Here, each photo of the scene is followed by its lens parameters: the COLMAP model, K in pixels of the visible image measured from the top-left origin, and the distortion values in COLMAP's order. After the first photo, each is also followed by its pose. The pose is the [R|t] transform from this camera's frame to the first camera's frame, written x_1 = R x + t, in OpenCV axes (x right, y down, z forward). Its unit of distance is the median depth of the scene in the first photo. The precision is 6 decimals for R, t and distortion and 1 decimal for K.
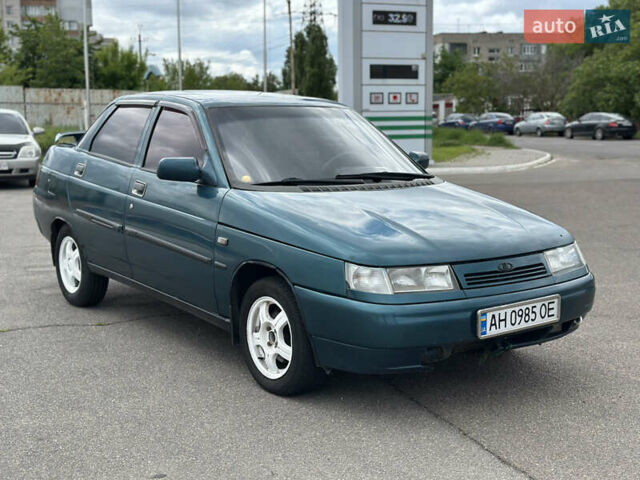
lens RADIAL K [[928.5, 0, 320.0], [0, 928.5, 240.0], [0, 0, 1]] dist [0.175120, -0.108674]
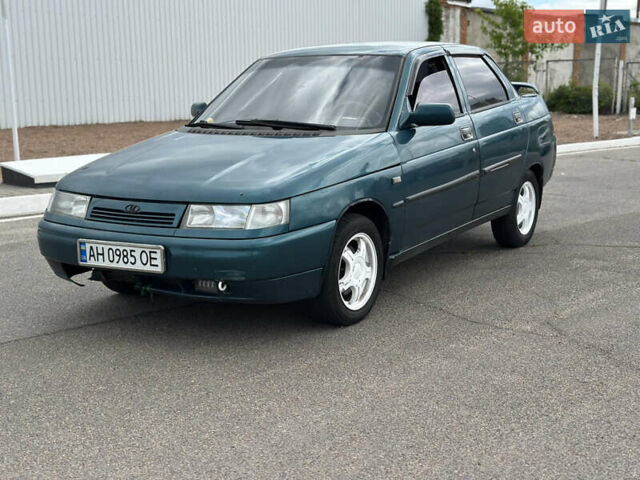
lens RADIAL K [[928.5, 0, 320.0], [0, 928.5, 240.0], [0, 0, 1]] dist [0.175120, -0.108674]
pose [[0.349546, 0.154712, -0.924057, 1.237503], [-0.114261, 0.985950, 0.121852, -0.087542], [0.929926, 0.062991, 0.362313, 0.819045]]
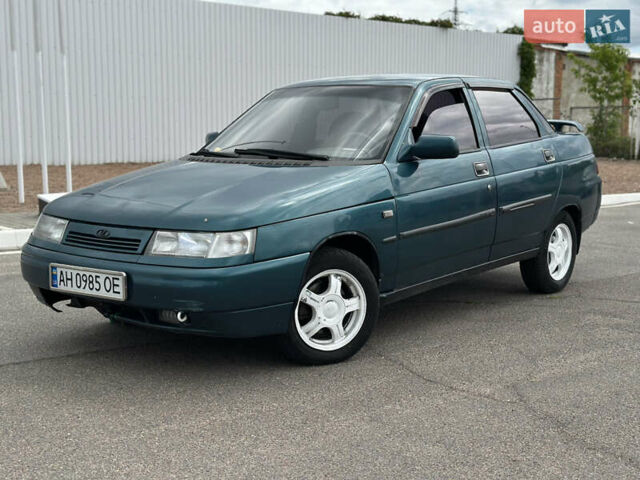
lens RADIAL K [[928.5, 0, 320.0], [0, 928.5, 240.0], [0, 0, 1]] dist [0.175120, -0.108674]
pose [[0.237087, 0.121823, -0.963820, 1.230848], [-0.138651, 0.986193, 0.090545, -0.088770], [0.961543, 0.112168, 0.250704, 0.972083]]
